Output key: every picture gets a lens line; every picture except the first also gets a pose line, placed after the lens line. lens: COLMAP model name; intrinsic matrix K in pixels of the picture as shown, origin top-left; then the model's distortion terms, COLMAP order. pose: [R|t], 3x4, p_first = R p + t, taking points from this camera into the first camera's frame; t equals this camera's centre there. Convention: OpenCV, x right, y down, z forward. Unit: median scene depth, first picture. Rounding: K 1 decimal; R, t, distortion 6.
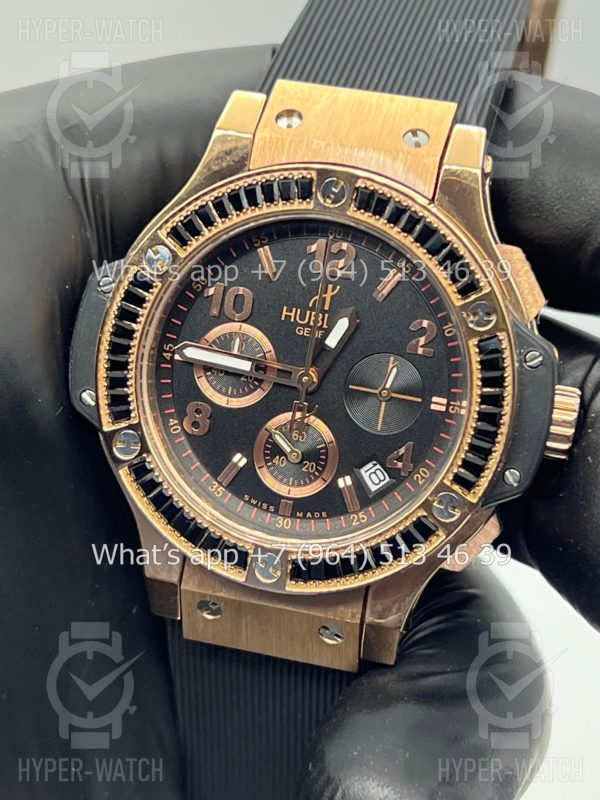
lens RADIAL K [[1829.9, 0, 303.2], [0, 1829.9, 396.3], [0, 0, 1]] dist [0.285587, 0.000000]
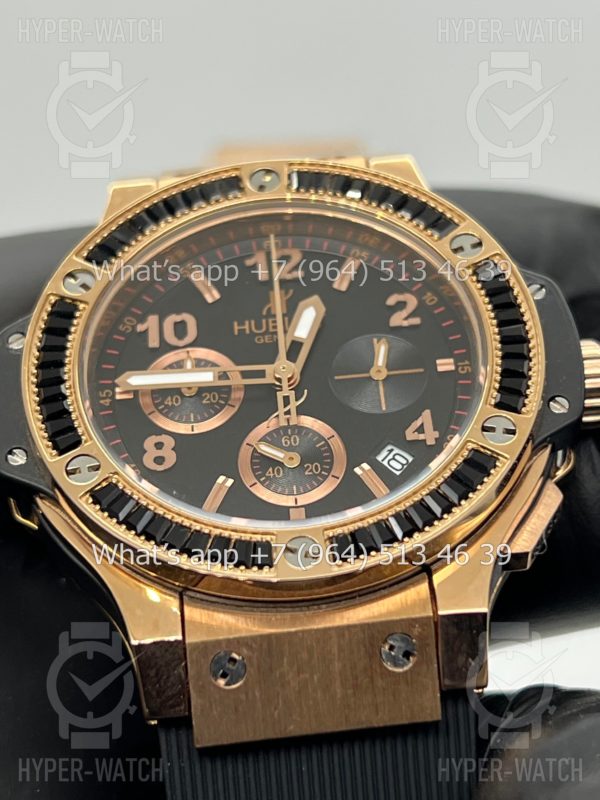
lens RADIAL K [[1829.9, 0, 297.5], [0, 1829.9, 401.2], [0, 0, 1]] dist [0.285587, 0.000000]
pose [[0.955287, -0.117915, 0.271150, -0.216869], [0.263101, 0.757445, -0.597540, 0.493322], [-0.134922, 0.642162, 0.754602, 0.383730]]
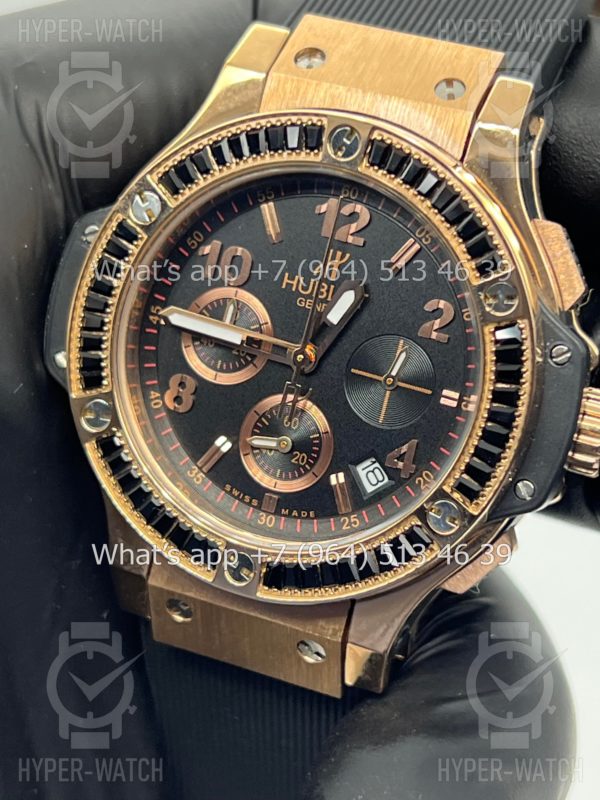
lens RADIAL K [[1829.9, 0, 323.1], [0, 1829.9, 407.0], [0, 0, 1]] dist [0.285587, 0.000000]
pose [[0.991142, 0.083168, -0.103541, 0.103452], [-0.082994, 0.996532, 0.005992, 0.007934], [0.103680, 0.002654, 0.994607, 0.132898]]
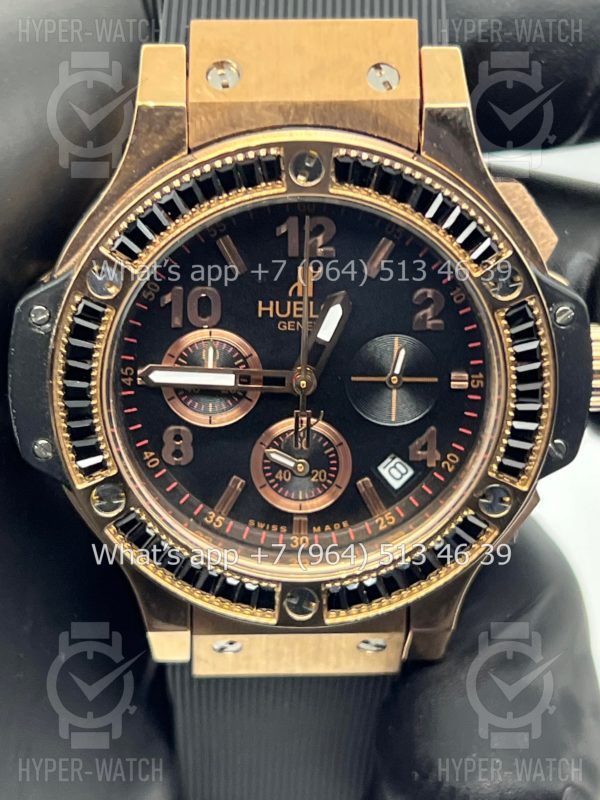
lens RADIAL K [[1829.9, 0, 300.0], [0, 1829.9, 405.0], [0, 0, 1]] dist [0.285587, 0.000000]
pose [[0.962906, -0.212646, 0.166115, -0.142072], [0.170911, 0.957006, 0.234367, -0.197606], [-0.208810, -0.197283, 0.957851, 0.185961]]
